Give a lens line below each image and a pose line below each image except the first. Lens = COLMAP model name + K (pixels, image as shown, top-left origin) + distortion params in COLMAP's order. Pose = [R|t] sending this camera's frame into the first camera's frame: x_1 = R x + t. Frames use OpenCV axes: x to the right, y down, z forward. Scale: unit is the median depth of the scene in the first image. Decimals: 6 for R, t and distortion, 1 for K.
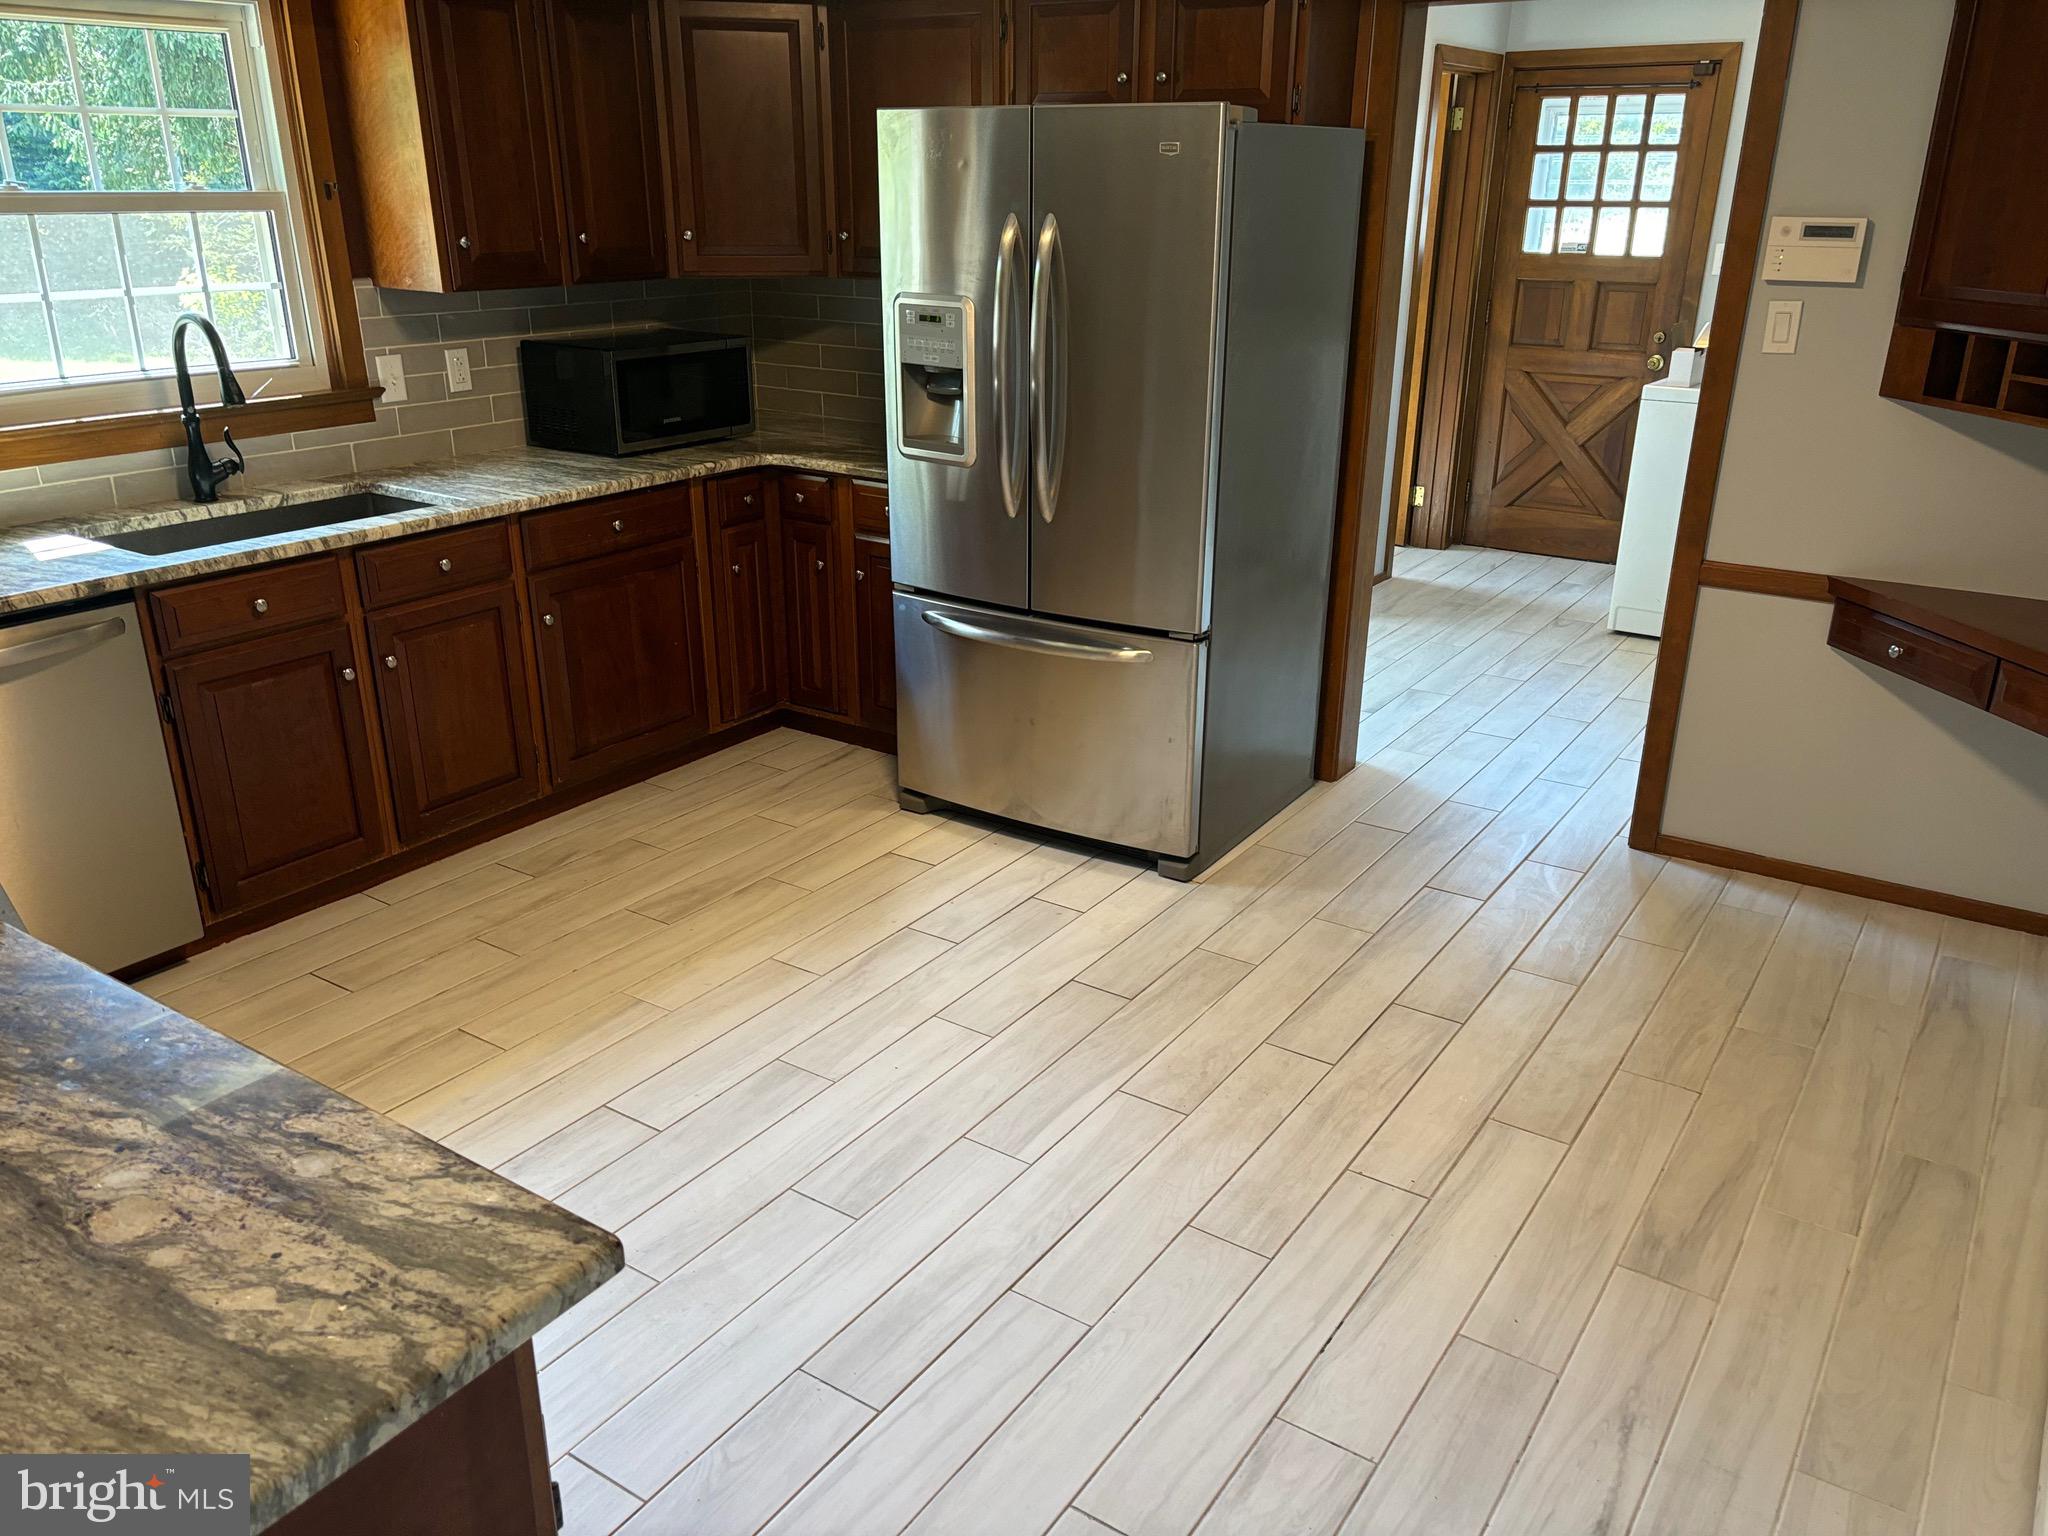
lens RADIAL K [[1545.3, 0, 1041.0], [0, 1545.3, 778.8], [0, 0, 1]] dist [0.057139, -0.054524]
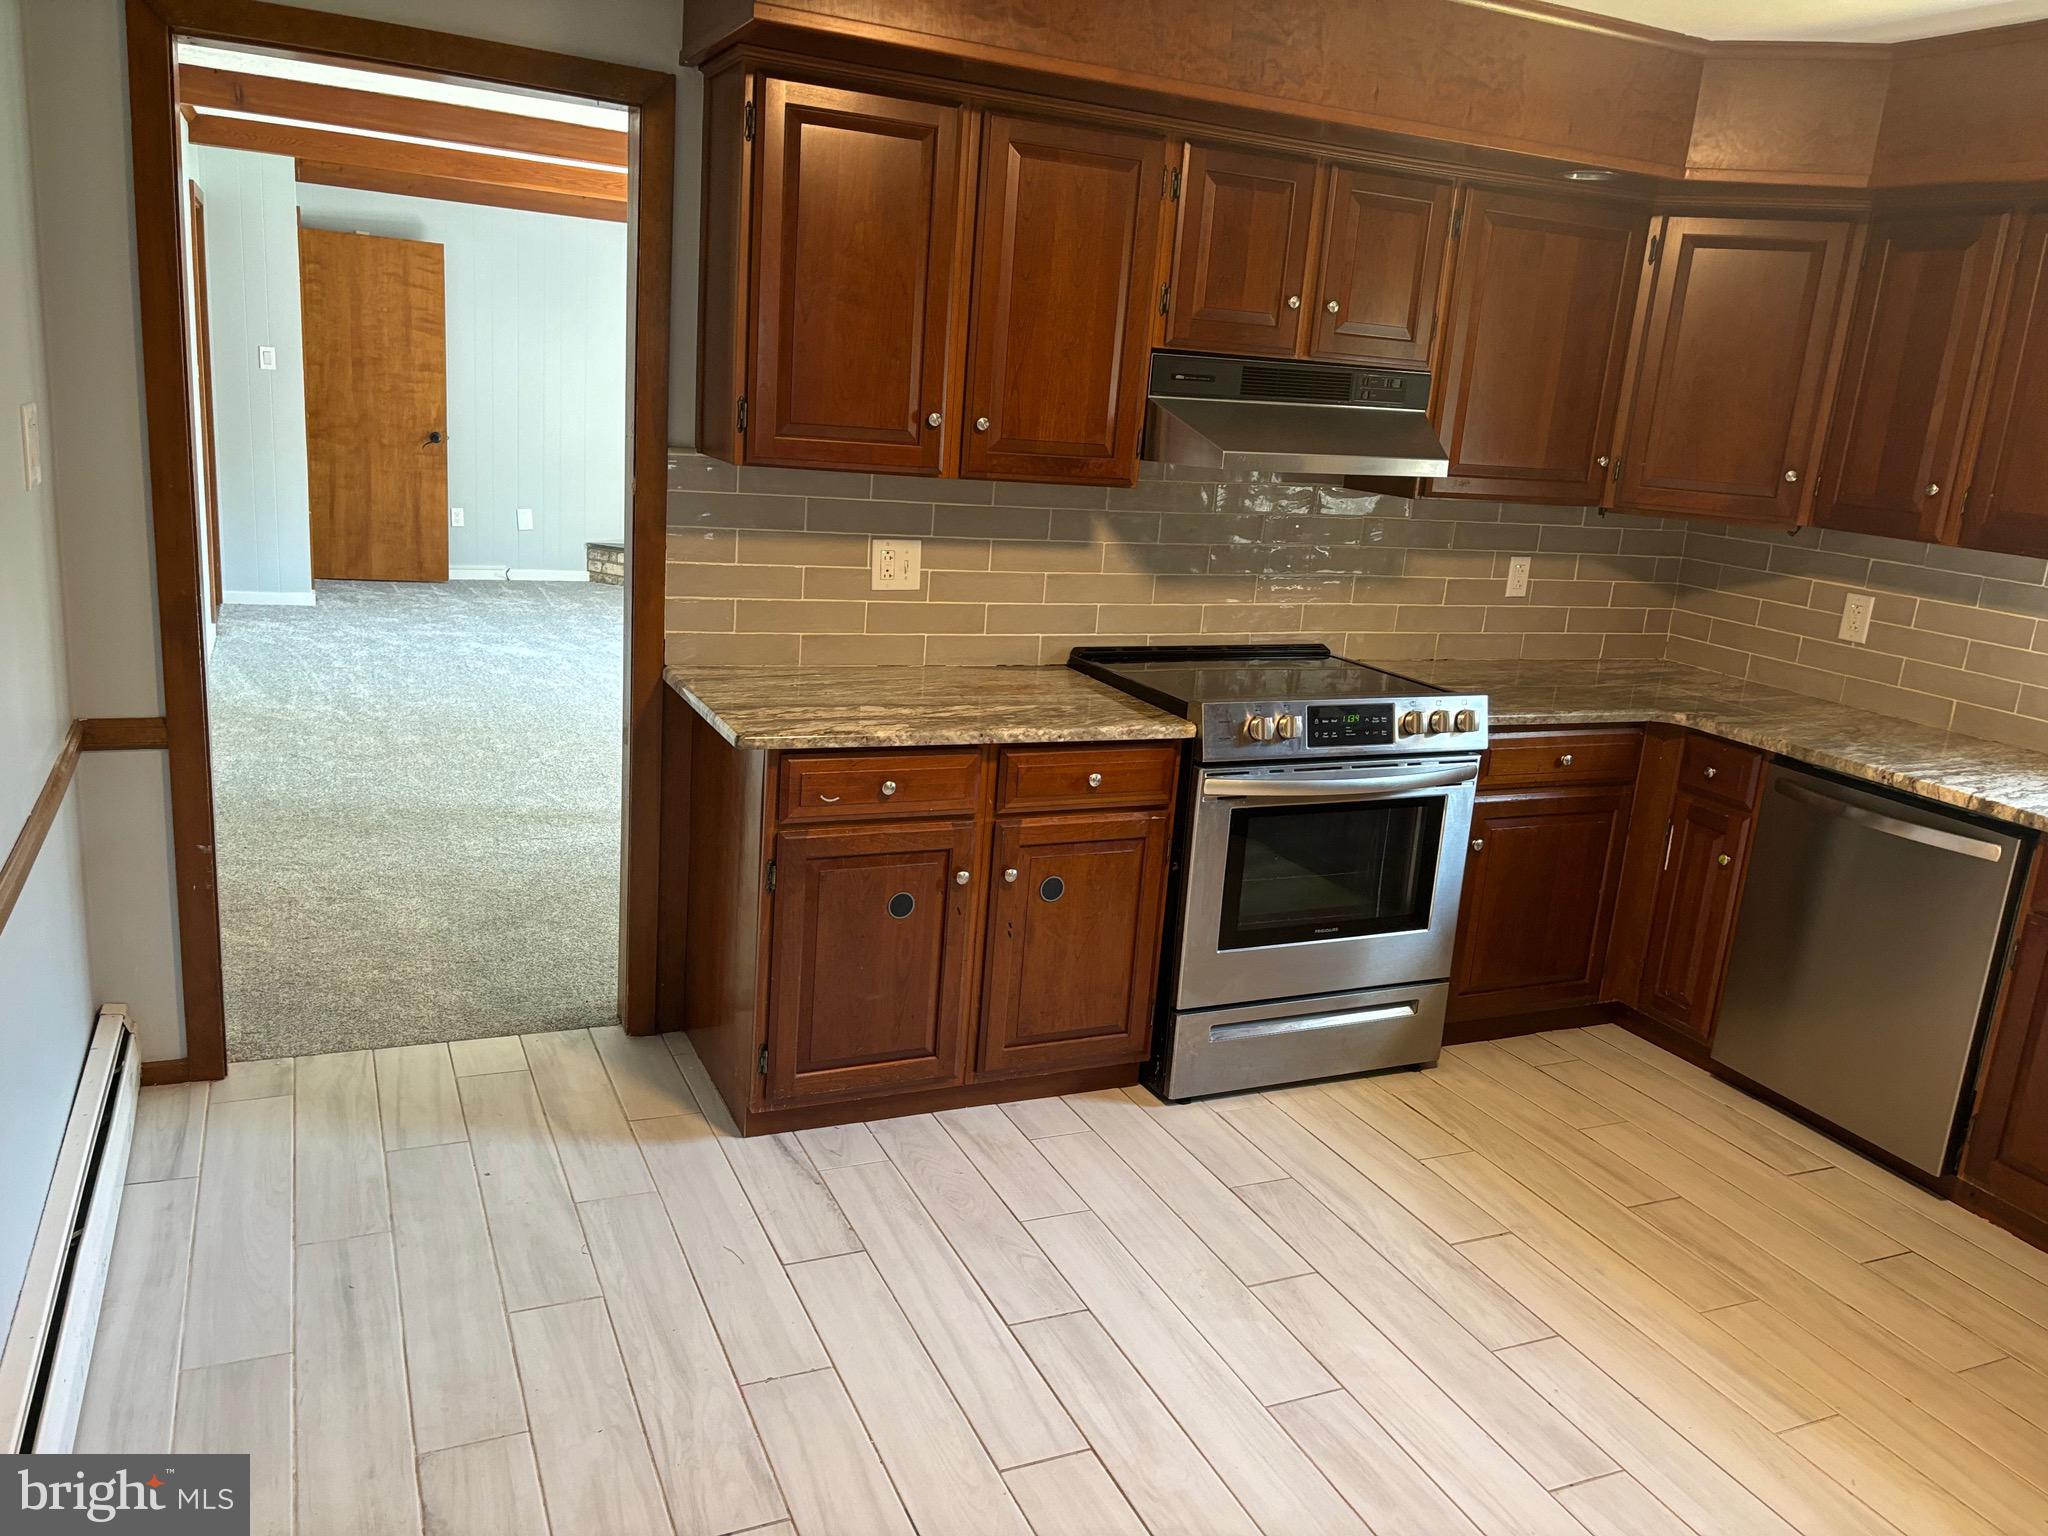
lens RADIAL K [[1545.3, 0, 1032.4], [0, 1545.3, 769.5], [0, 0, 1]] dist [0.057139, -0.054524]
pose [[-0.526005, 0.156239, -0.836007, 0.495706], [-0.385338, 0.832515, 0.398037, -0.261091], [0.758177, 0.531515, -0.377703, 0.750310]]
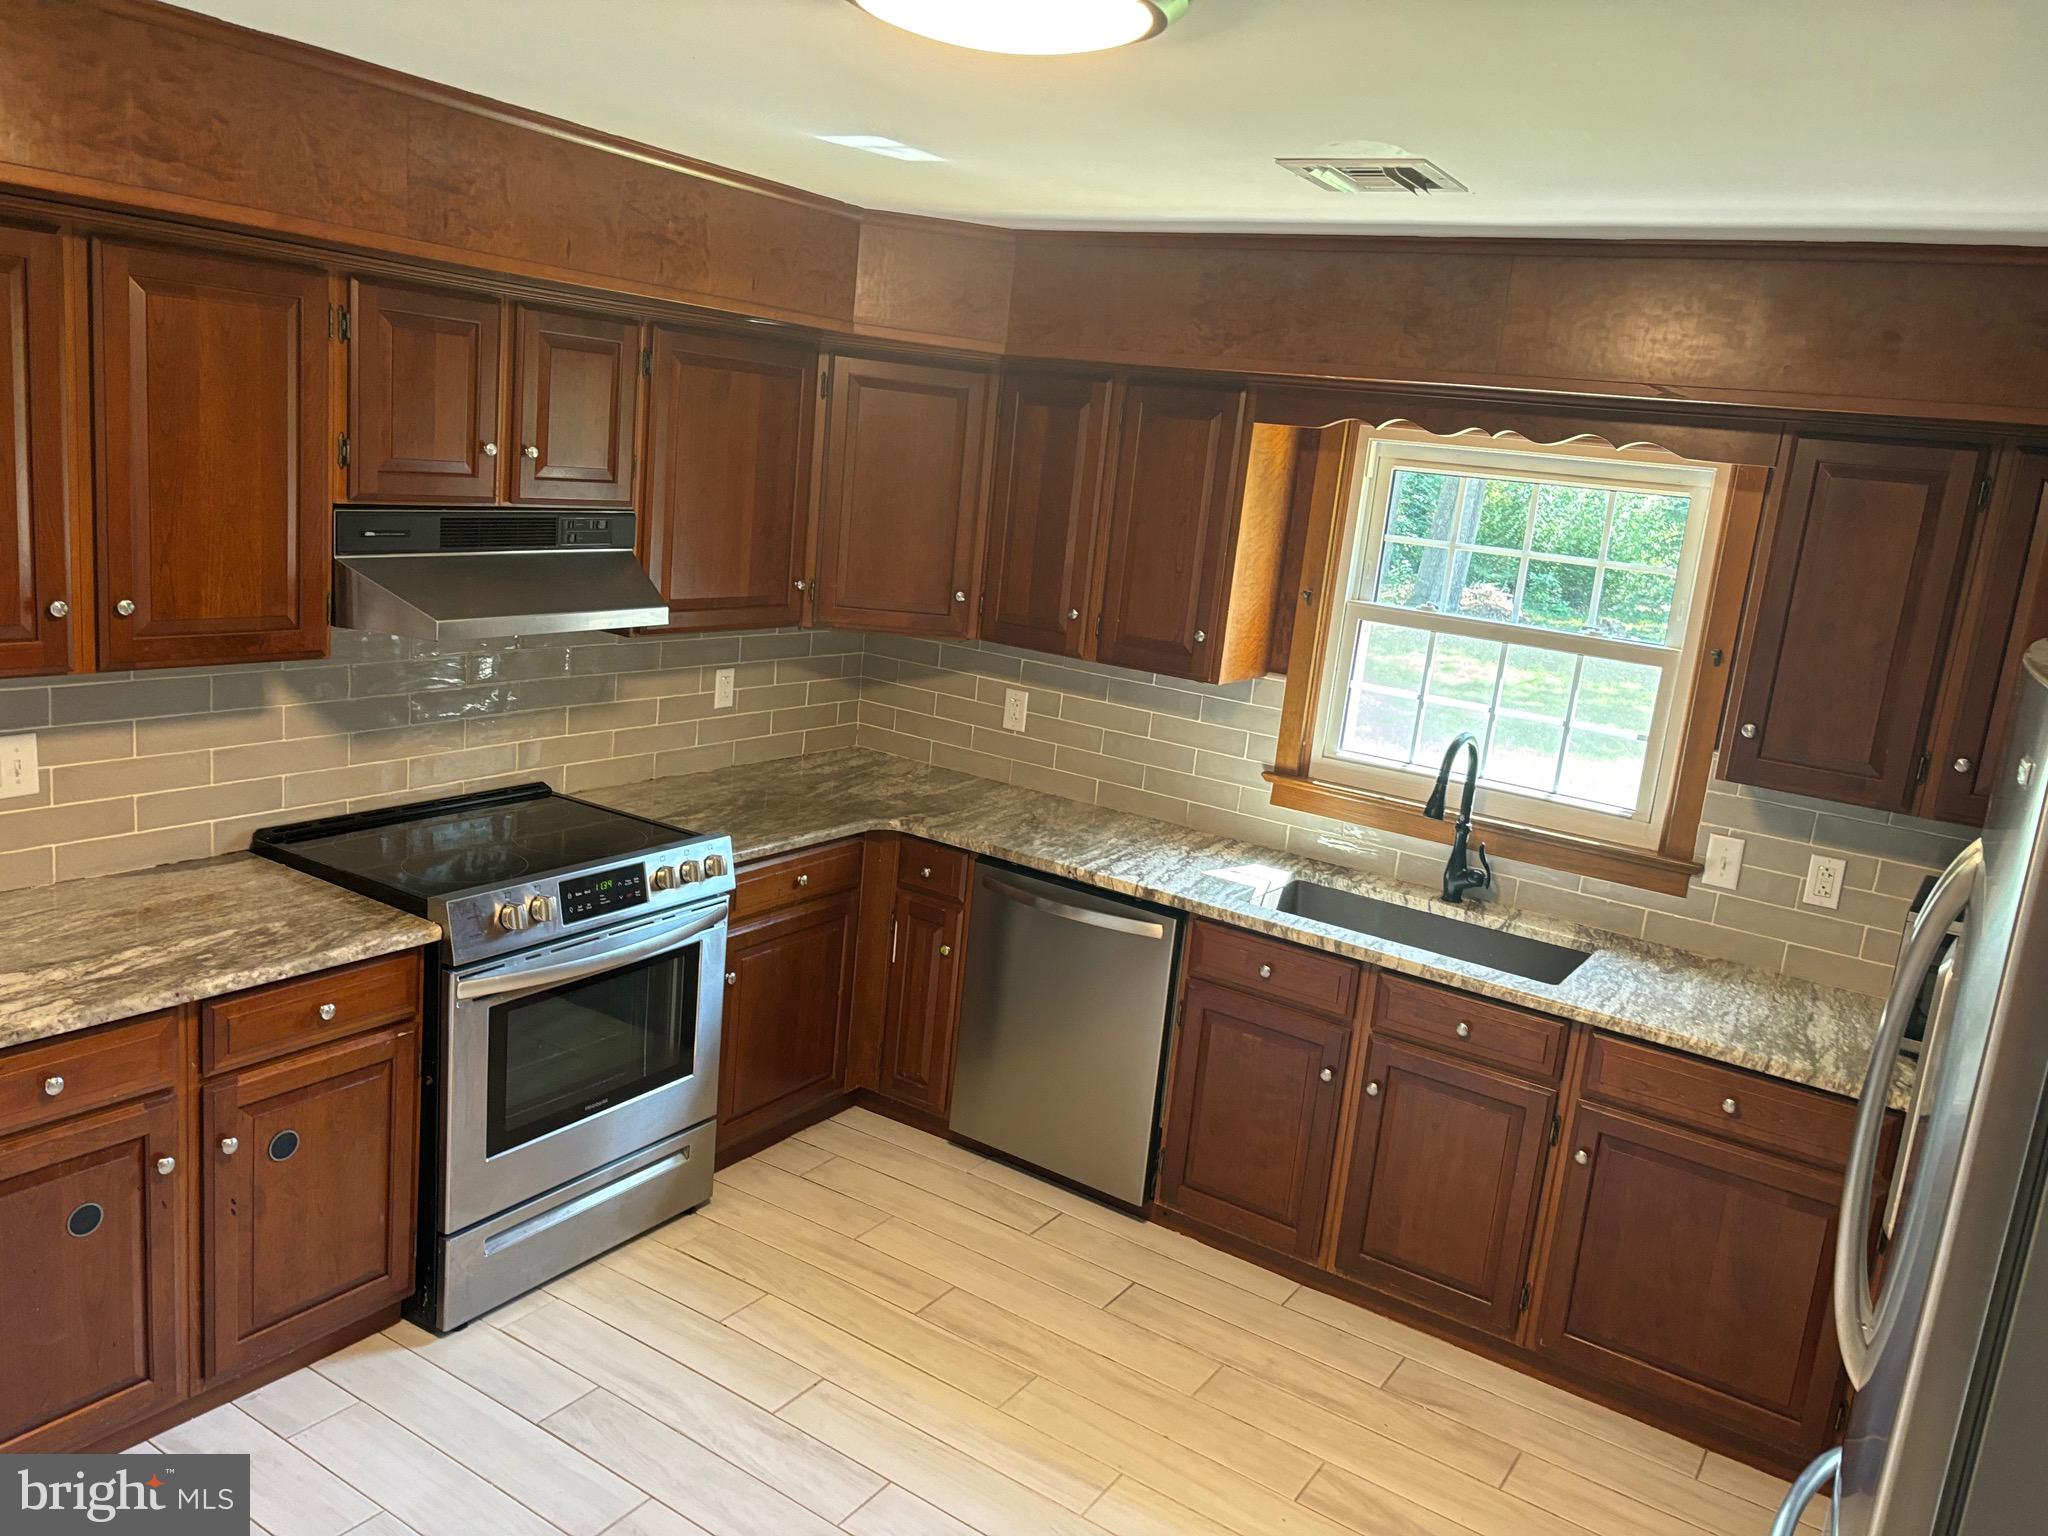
lens RADIAL K [[1545.3, 0, 1039.2], [0, 1545.3, 766.4], [0, 0, 1]] dist [0.057139, -0.054524]
pose [[0.012096, 0.198495, -0.980027, 0.476257], [-0.456057, 0.873318, 0.171253, -0.316984], [0.889868, 0.444877, 0.101089, 0.629014]]
